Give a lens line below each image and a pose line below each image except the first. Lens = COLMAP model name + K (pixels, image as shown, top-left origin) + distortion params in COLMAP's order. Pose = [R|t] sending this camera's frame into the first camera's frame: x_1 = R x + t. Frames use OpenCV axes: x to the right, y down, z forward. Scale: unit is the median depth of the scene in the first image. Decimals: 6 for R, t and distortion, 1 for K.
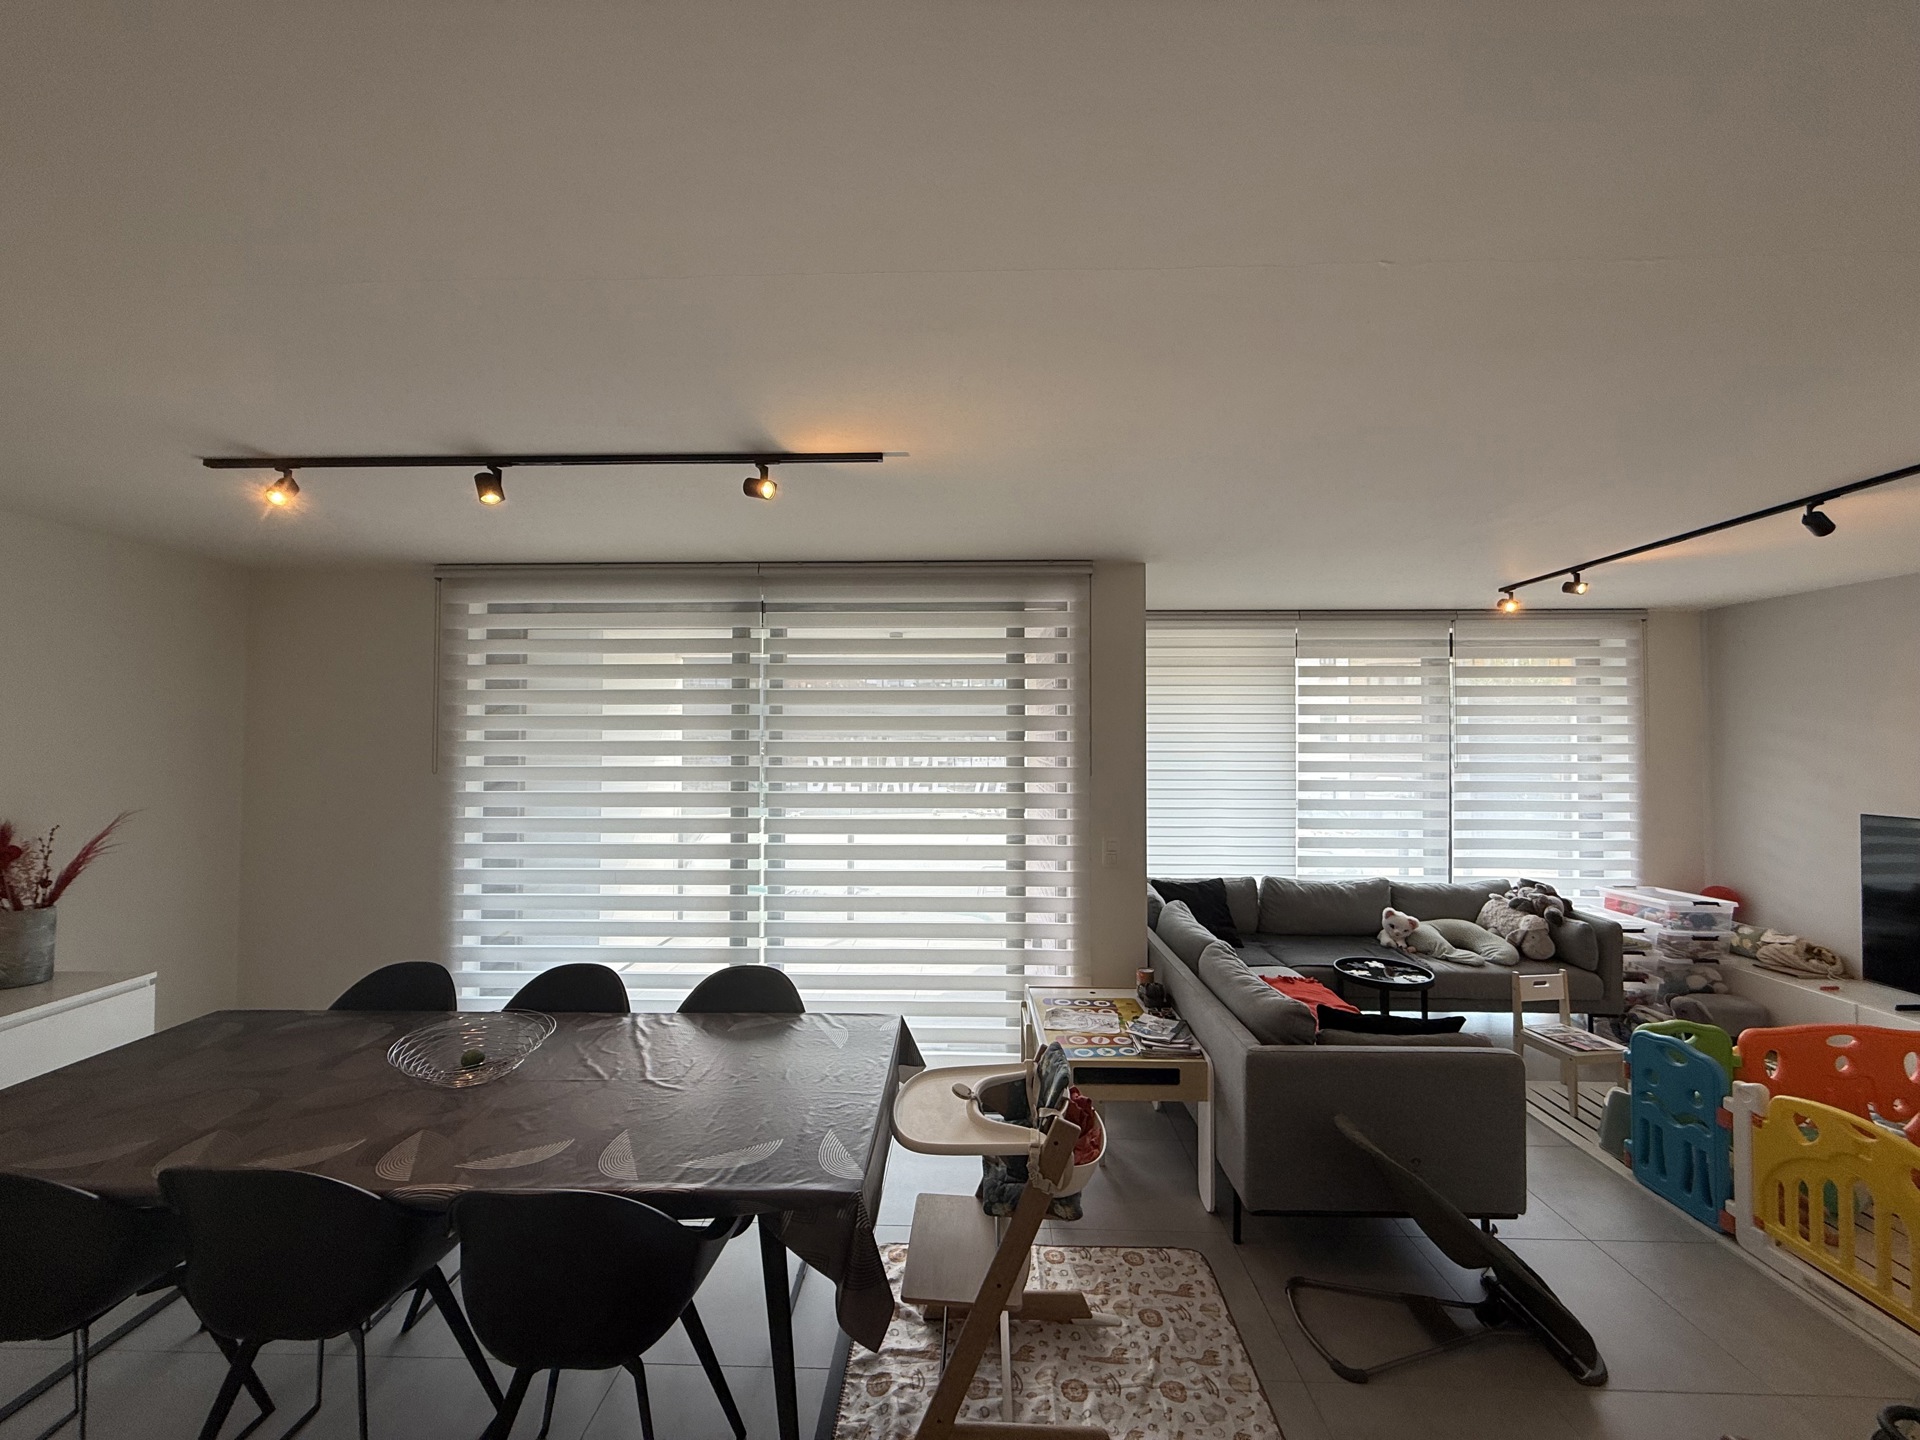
lens RADIAL K [[767.5, 0, 955.3], [0, 767.5, 721.6], [0, 0, 1]] dist [-0.000278, 0.000999]
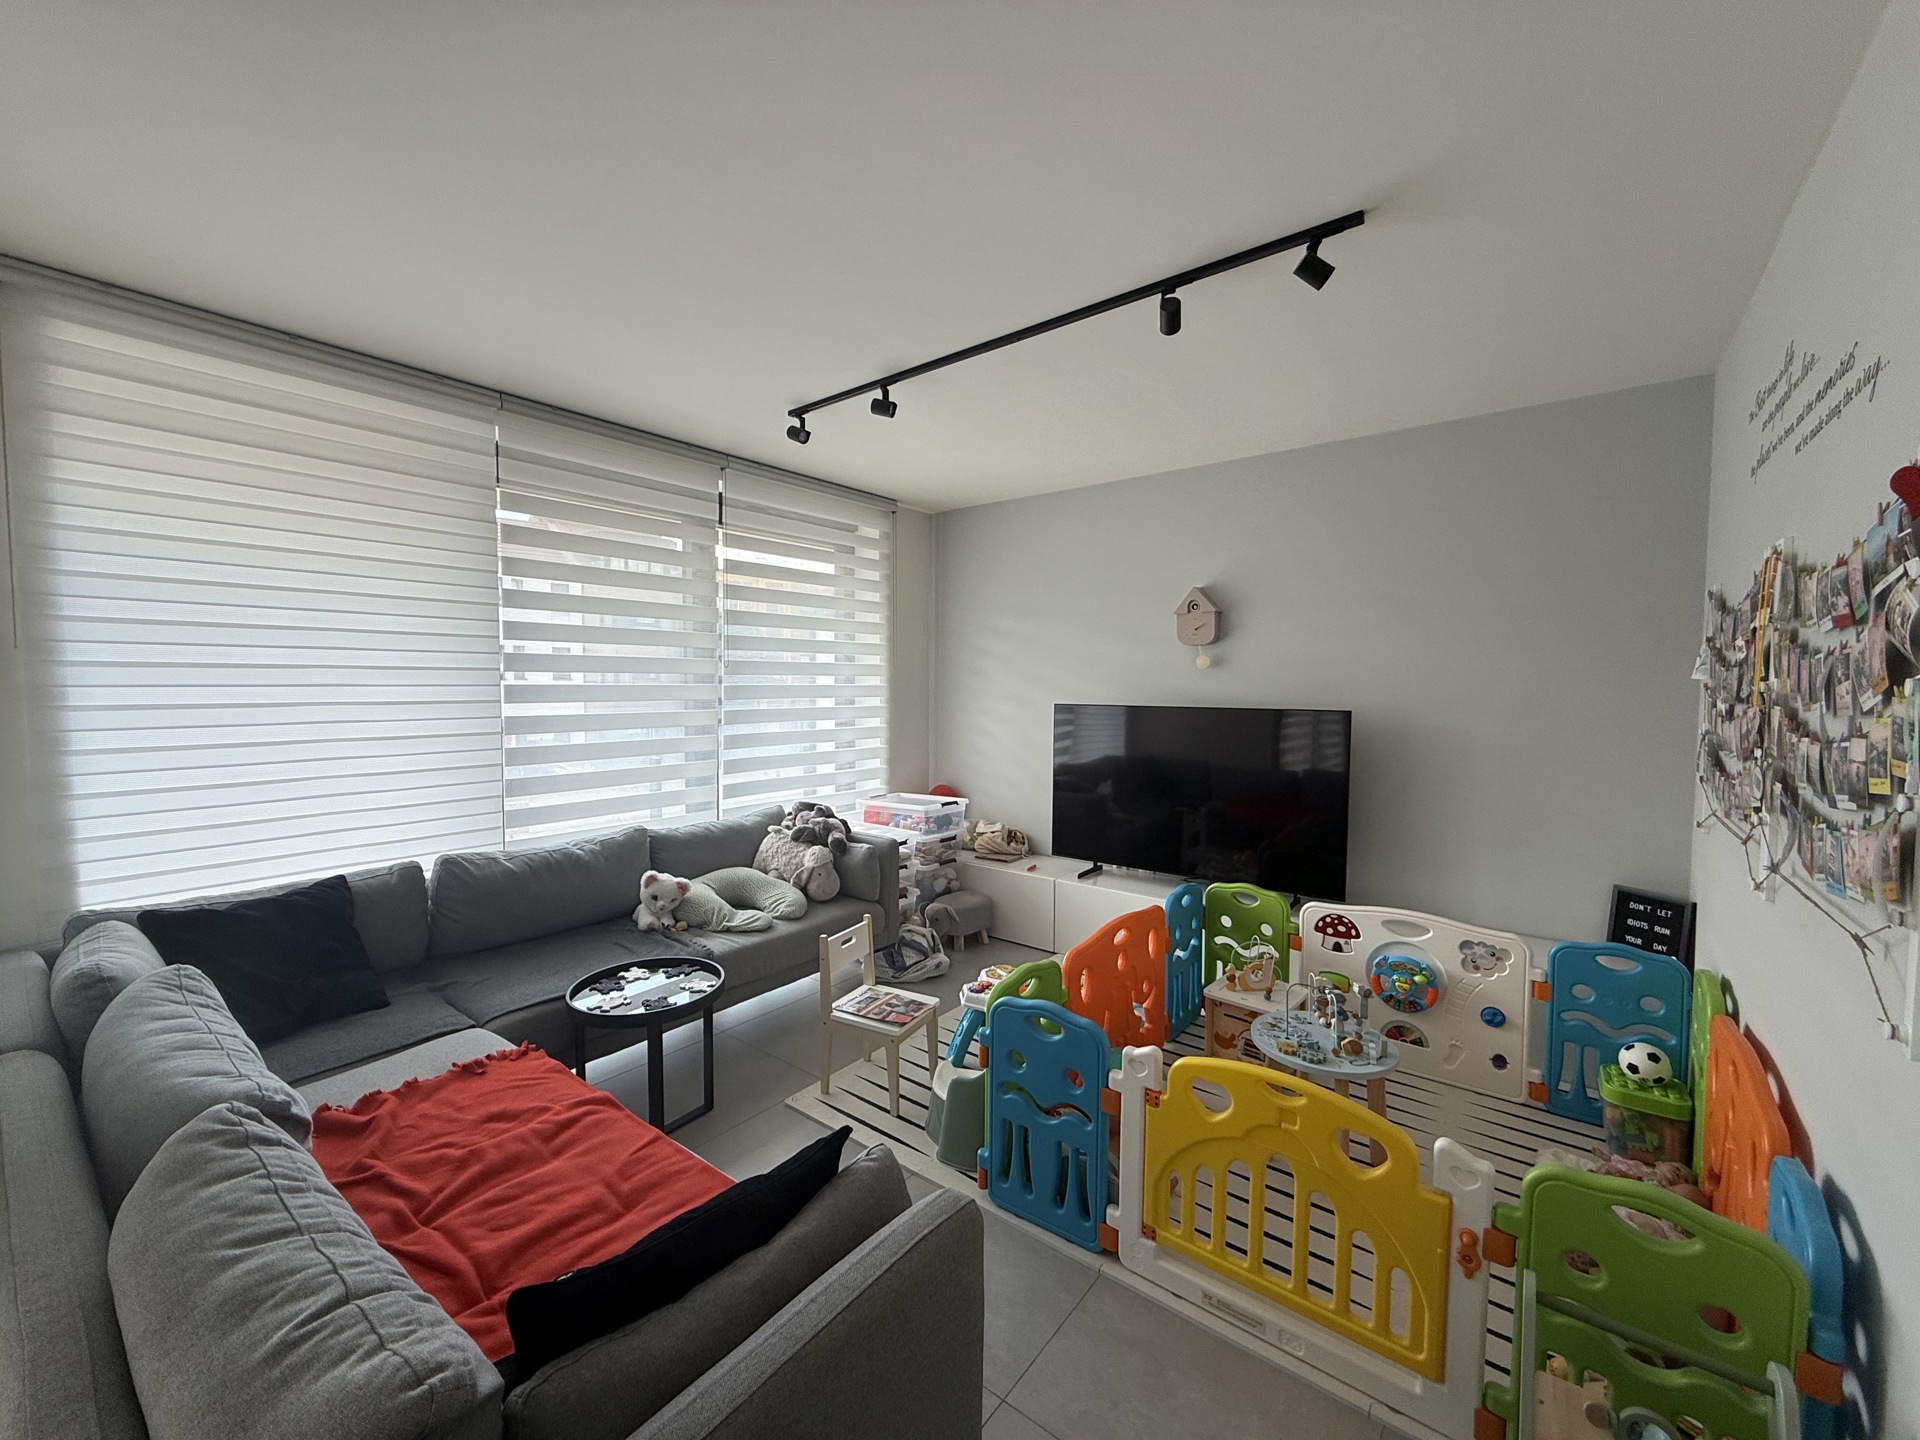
lens RADIAL K [[767.5, 0, 950.0], [0, 767.5, 713.8], [0, 0, 1]] dist [-0.000278, 0.000999]
pose [[0.603962, -0.034838, 0.796252, 0.209345], [-0.016494, 0.998284, 0.056188, 0.069019], [-0.796843, -0.047069, 0.602351, 0.421685]]
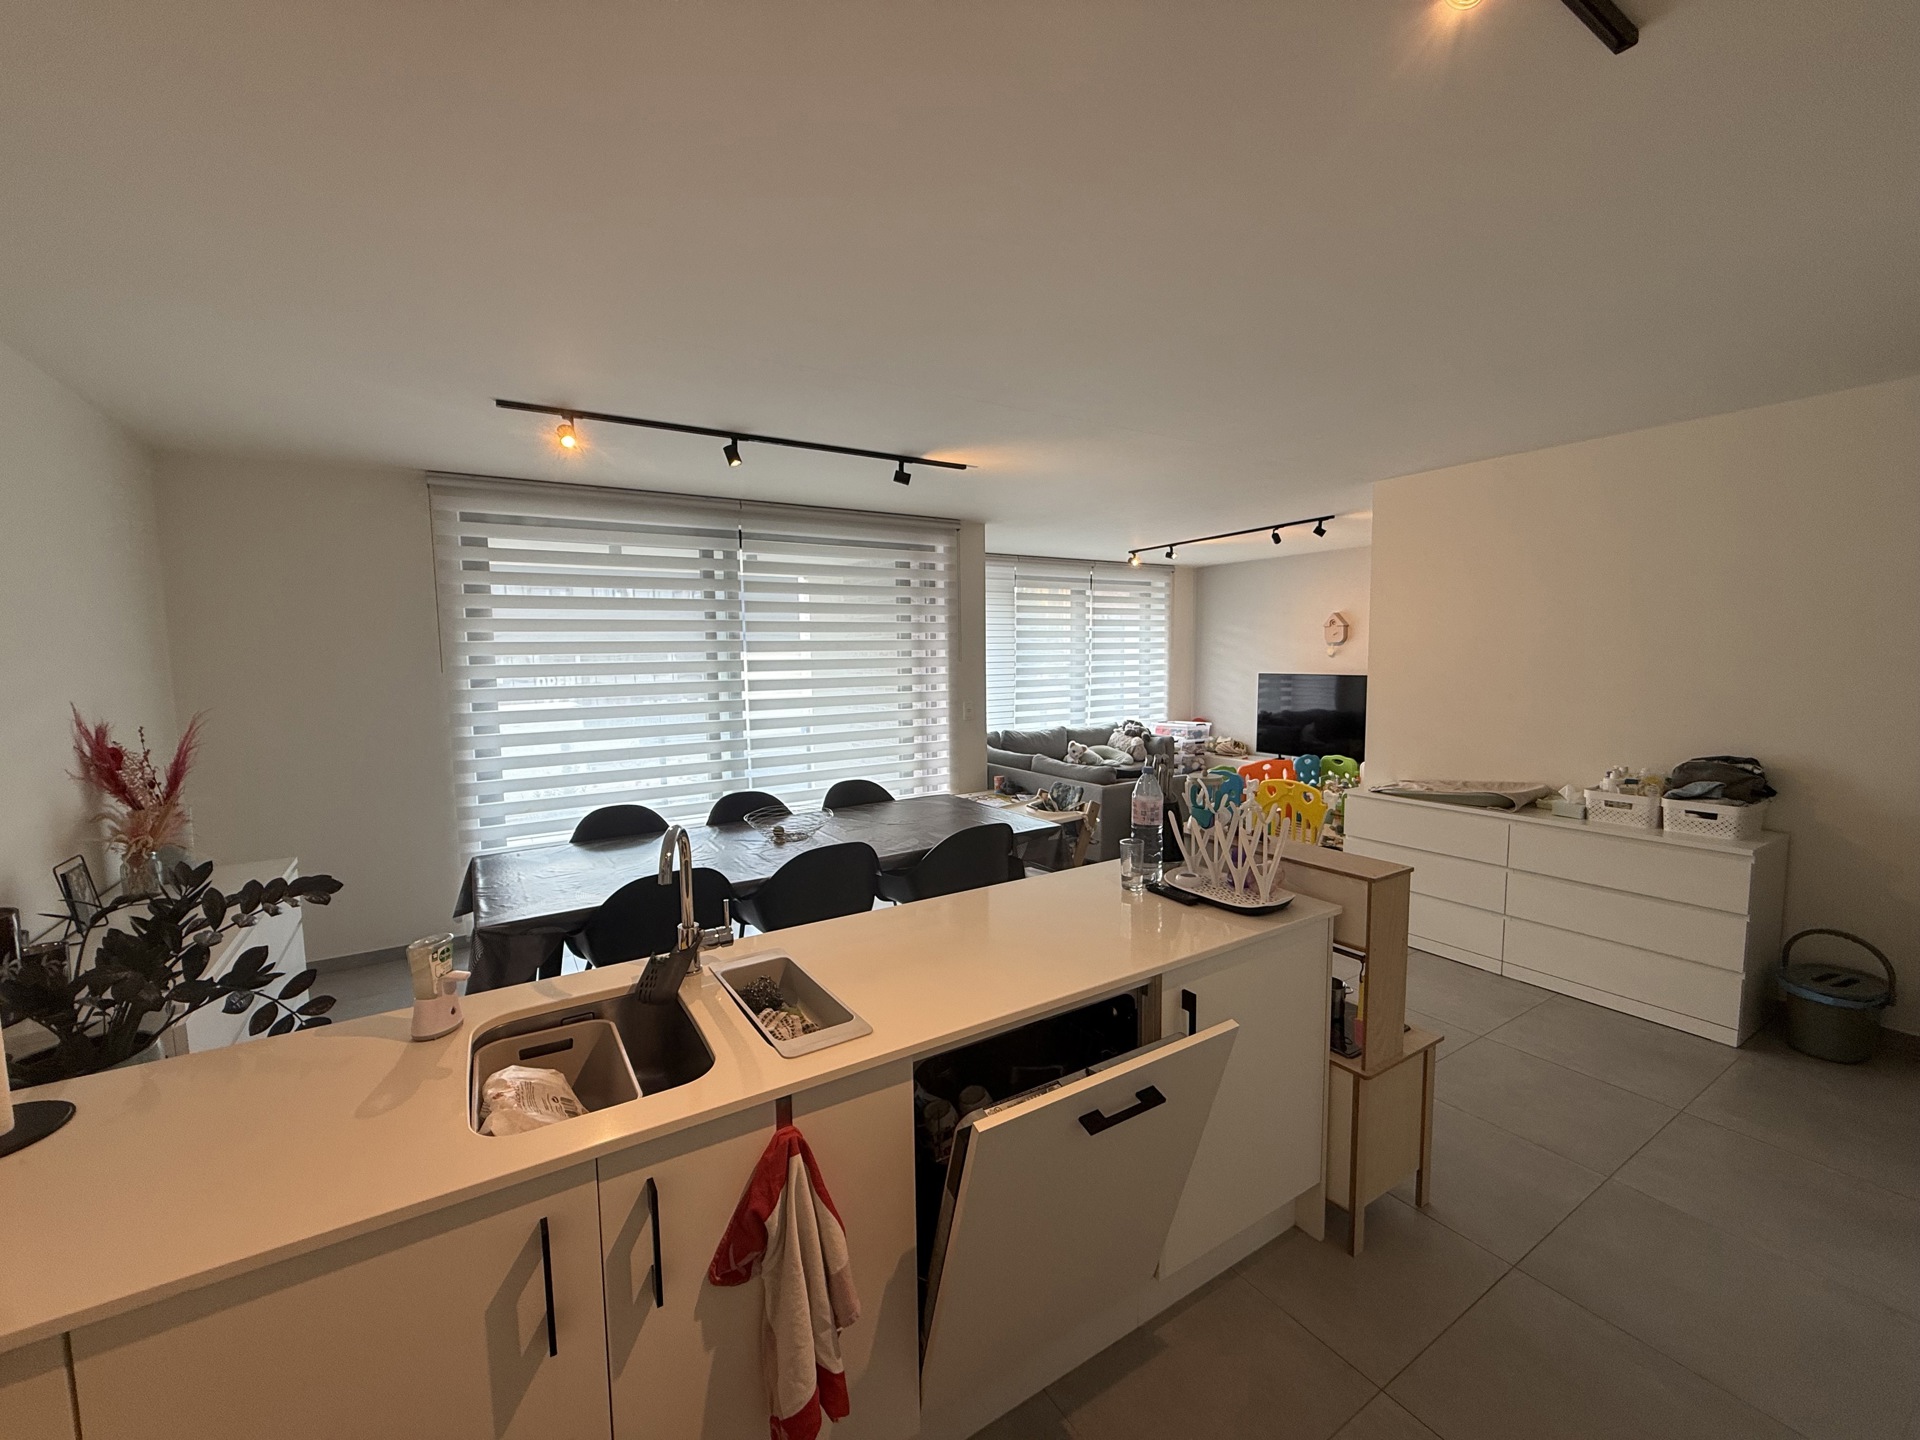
lens RADIAL K [[767.5, 0, 954.0], [0, 767.5, 719.7], [0, 0, 1]] dist [-0.000278, 0.000999]
pose [[0.834619, -0.061855, 0.547344, -0.586284], [0.005130, 0.994505, 0.104566, 0.021821], [-0.550804, -0.084465, 0.830349, -0.250927]]
